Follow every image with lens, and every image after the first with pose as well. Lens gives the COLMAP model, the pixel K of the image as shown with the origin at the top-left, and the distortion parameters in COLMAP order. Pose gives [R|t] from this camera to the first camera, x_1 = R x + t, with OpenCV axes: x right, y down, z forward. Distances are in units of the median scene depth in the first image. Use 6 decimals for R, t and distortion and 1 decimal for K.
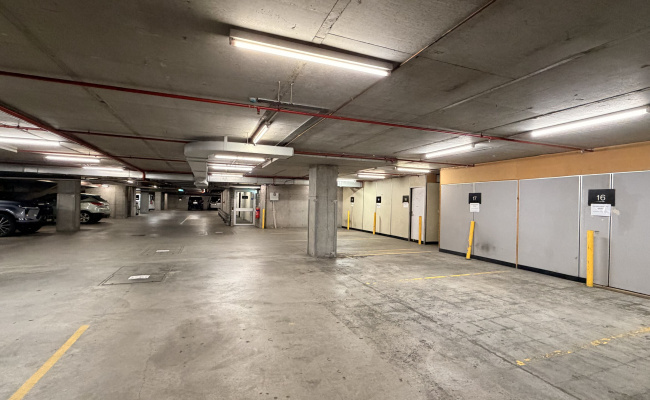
lens RADIAL K [[317.2, 0, 334.2], [0, 317.2, 201.7], [0, 0, 1]] dist [0.002154, 0.000309]
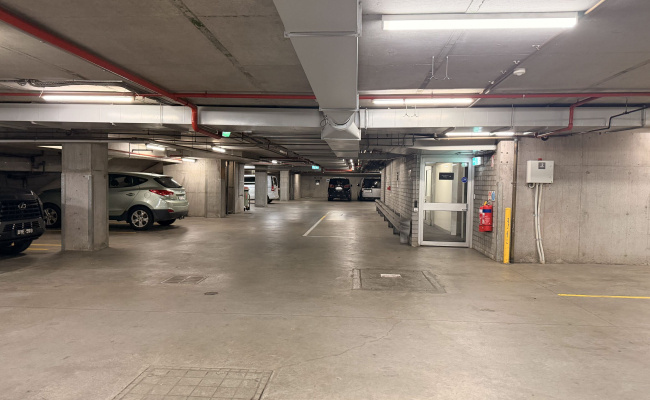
lens RADIAL K [[317.2, 0, 334.2], [0, 317.2, 201.7], [0, 0, 1]] dist [0.002154, 0.000309]
pose [[0.899309, 0.017909, -0.436946, -0.235396], [0.004756, 0.998702, 0.050722, -0.002679], [0.437287, -0.047692, 0.898056, 0.585518]]
